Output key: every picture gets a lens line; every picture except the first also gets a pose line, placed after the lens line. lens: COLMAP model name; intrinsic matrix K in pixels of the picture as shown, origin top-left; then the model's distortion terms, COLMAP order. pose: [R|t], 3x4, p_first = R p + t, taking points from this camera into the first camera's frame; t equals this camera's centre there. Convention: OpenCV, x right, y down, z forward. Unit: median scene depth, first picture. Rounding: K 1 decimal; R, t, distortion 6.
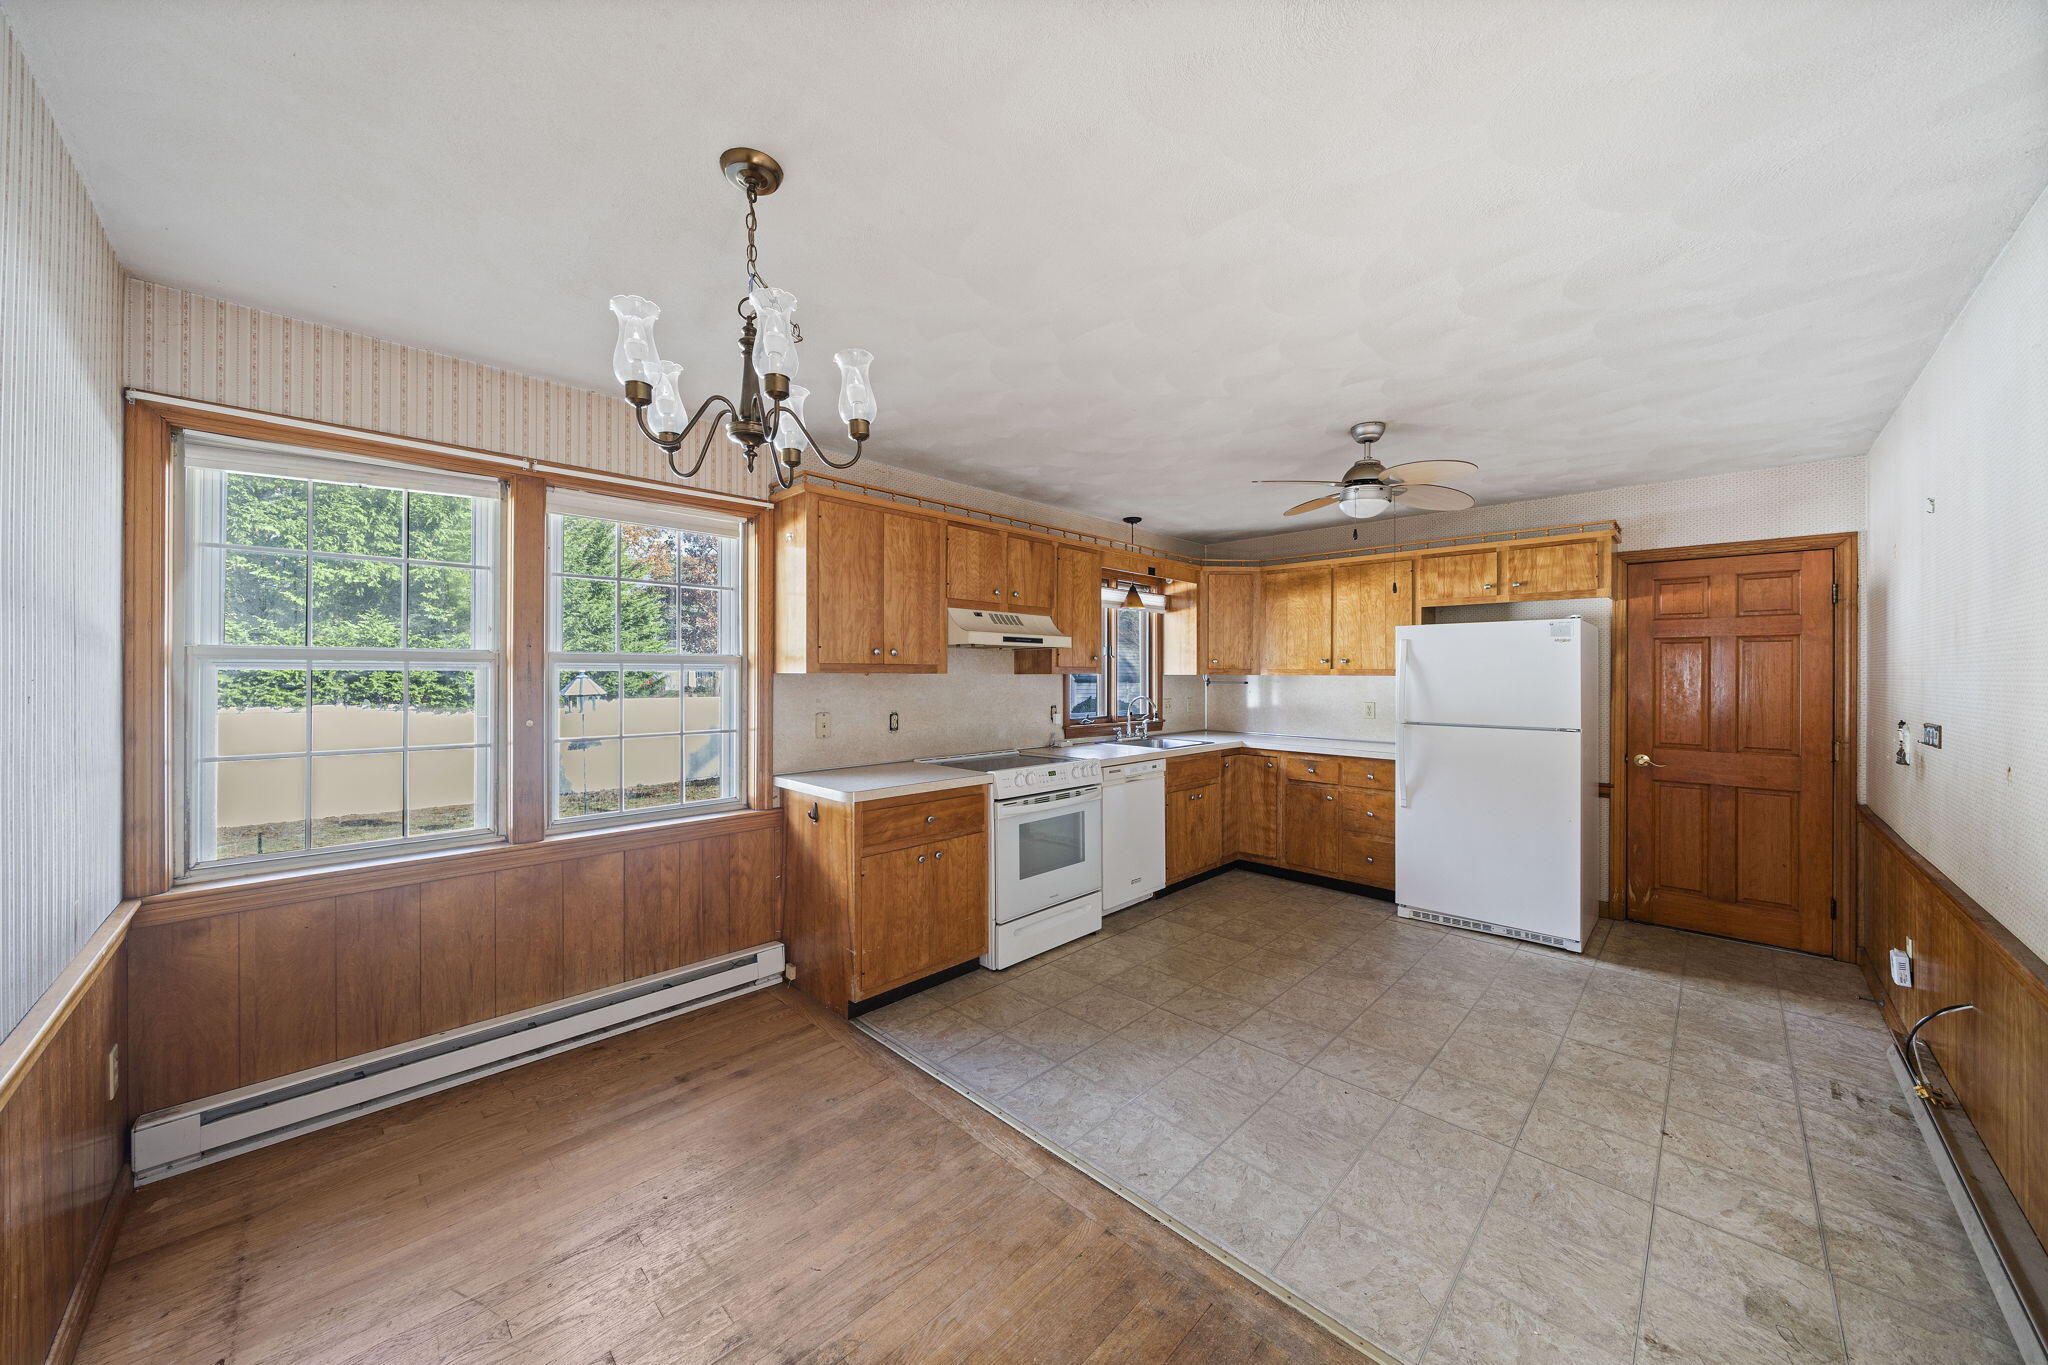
lens RADIAL K [[709.1, 0, 1012.7], [0, 709.1, 670.6], [0, 0, 1]] dist [-0.002259, -0.000351]
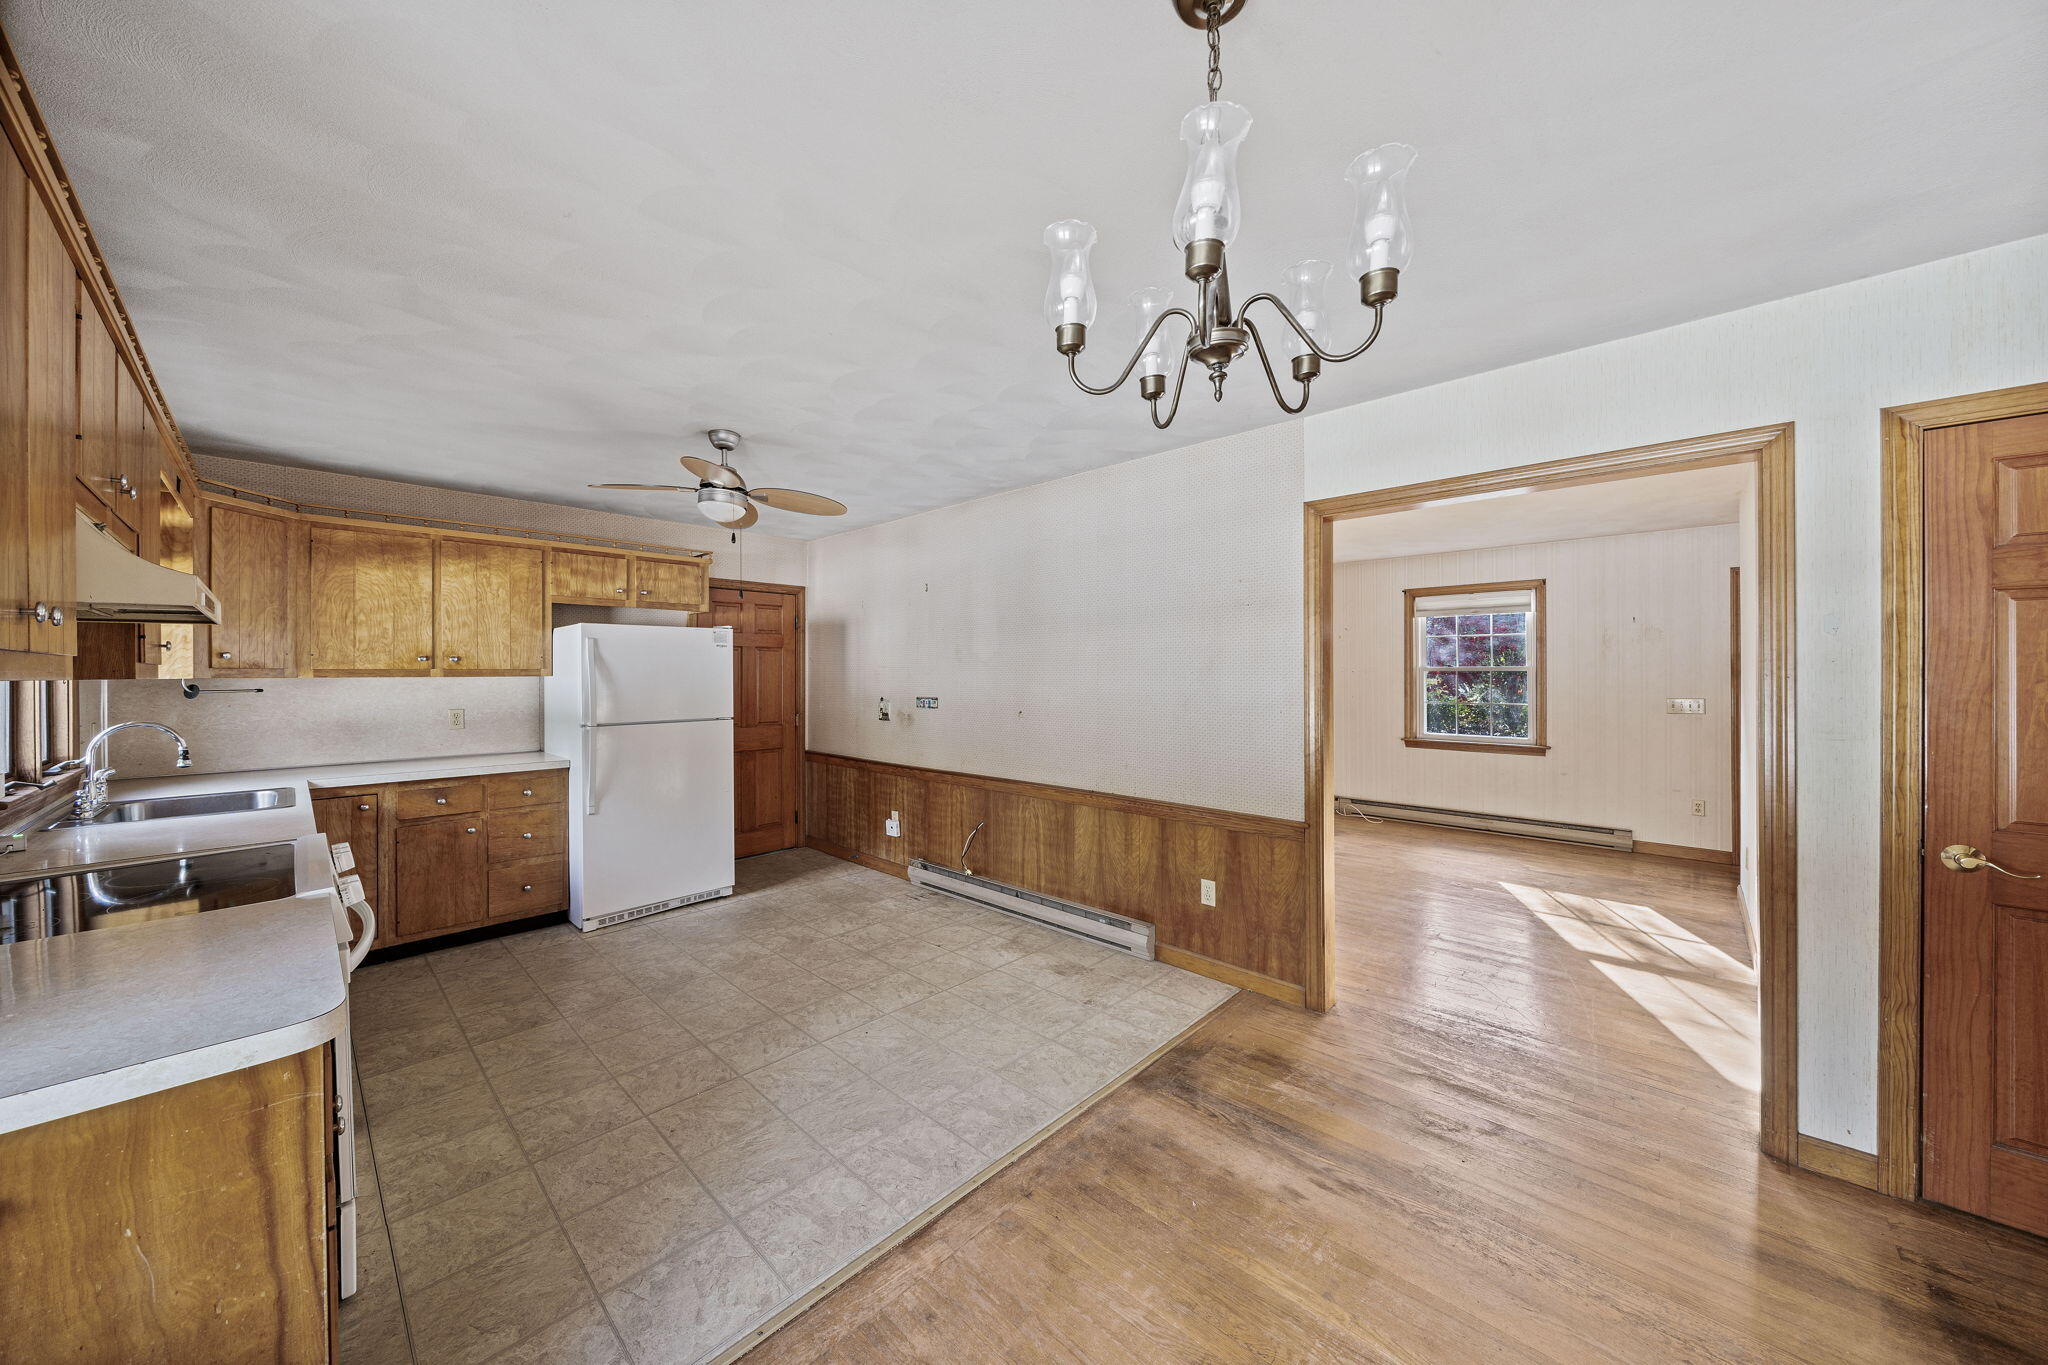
lens RADIAL K [[709.1, 0, 1012.7], [0, 709.1, 670.6], [0, 0, 1]] dist [-0.002259, -0.000351]
pose [[-0.017455, -0.001253, 0.999847, -0.454041], [0.000526, 0.999999, 0.001263, -0.001157], [-0.999848, 0.000548, -0.017454, 0.505501]]
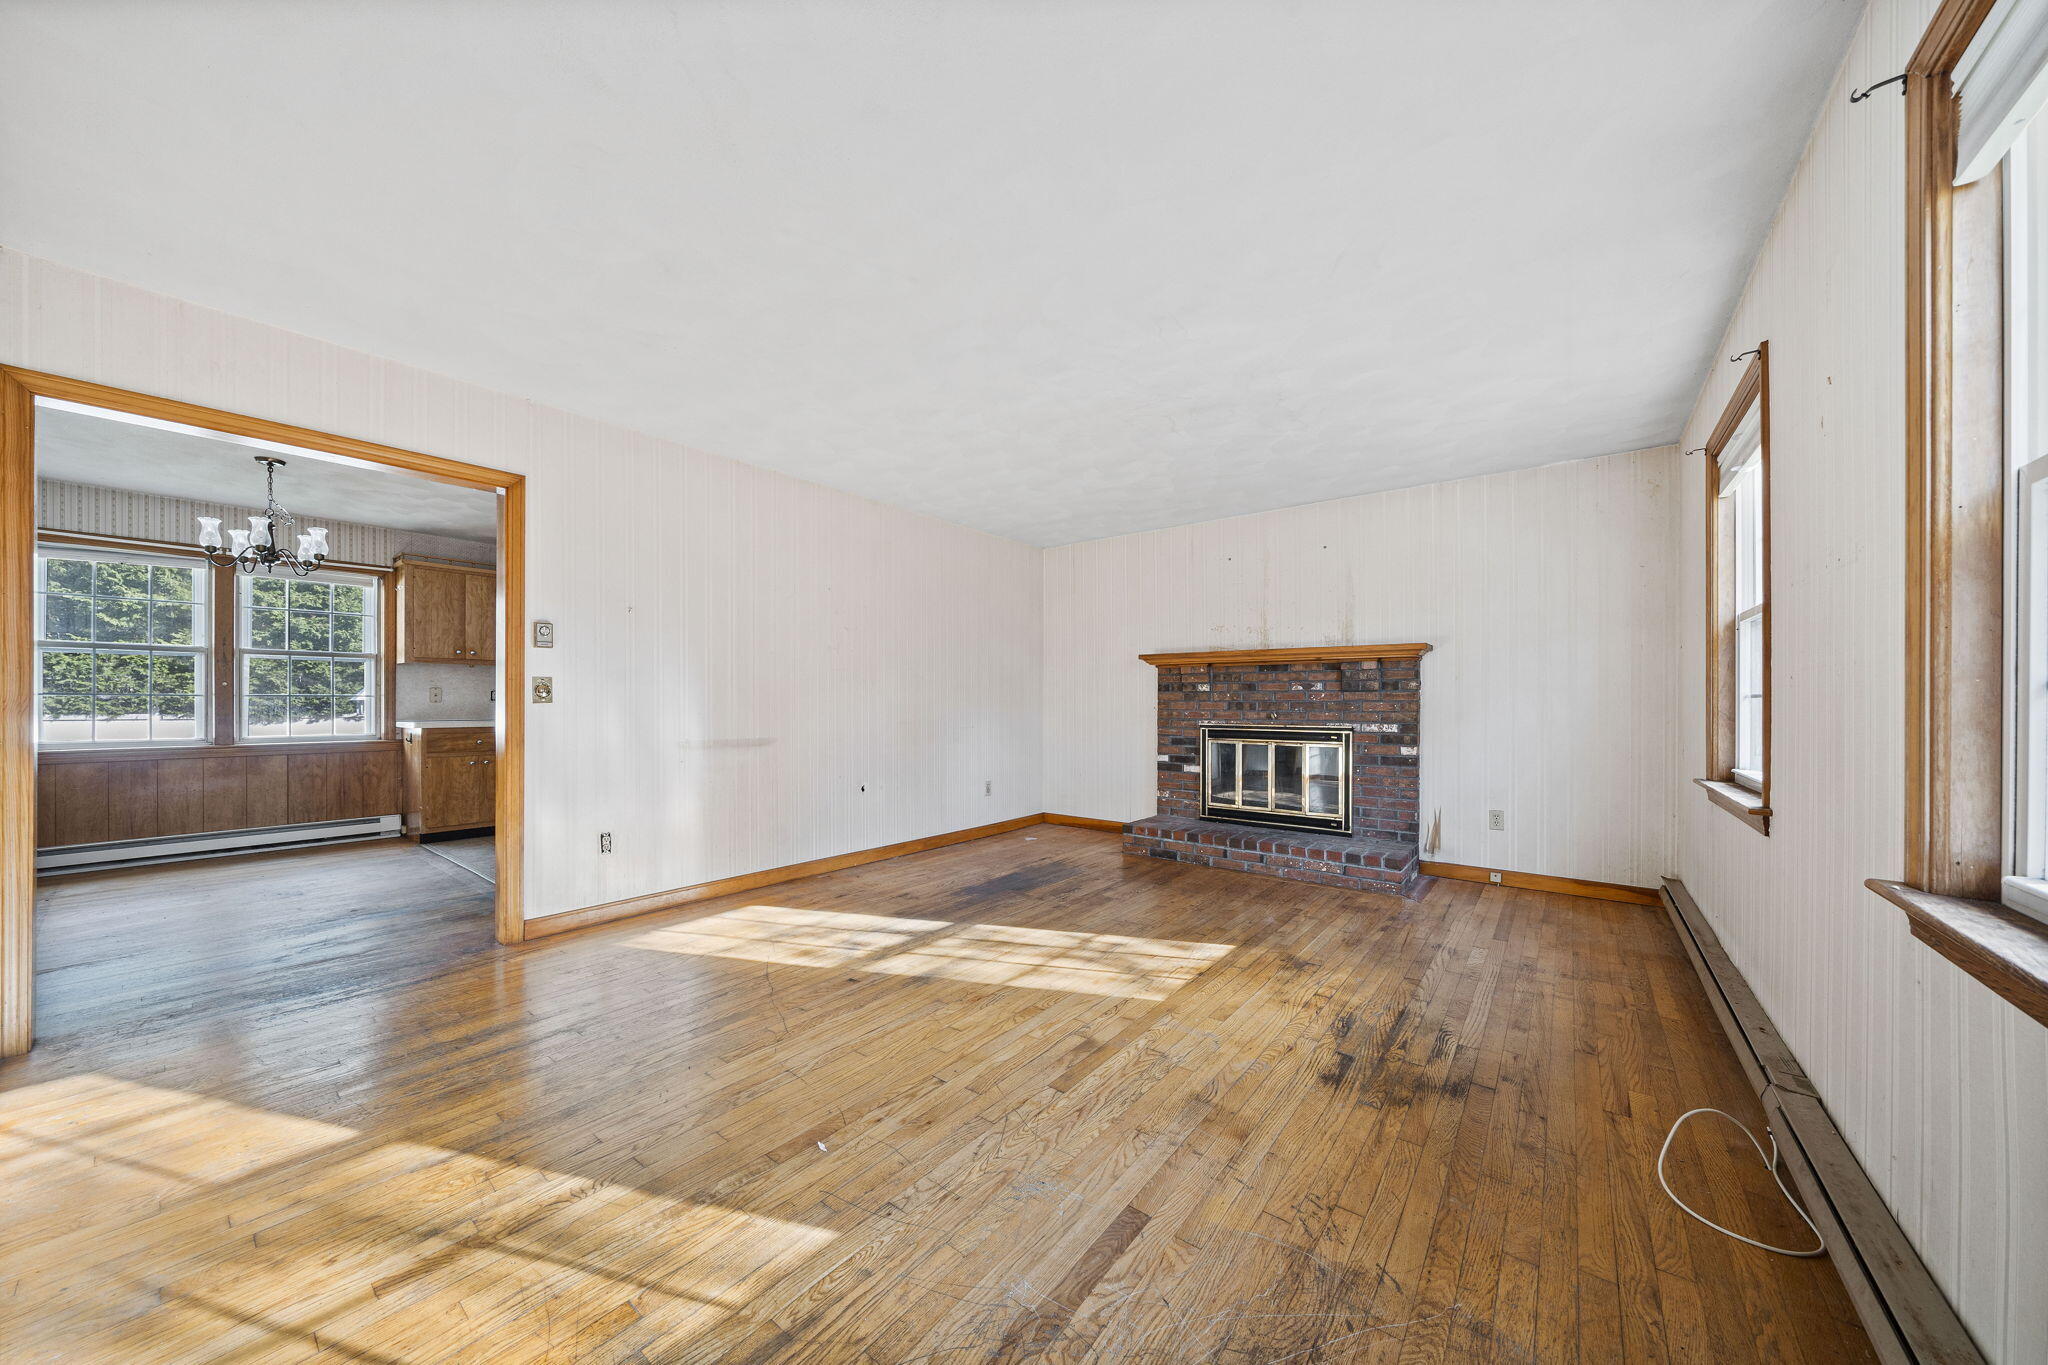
lens RADIAL K [[707.5, 0, 1006.7], [0, 707.5, 702.5], [0, 0, 1]] dist [-0.000759, 0.000032]
pose [[0.994747, -0.000053, 0.102365, 0.886737], [-0.000157, 0.999998, 0.002037, 0.085782], [-0.102365, -0.002043, 0.994745, -0.812769]]
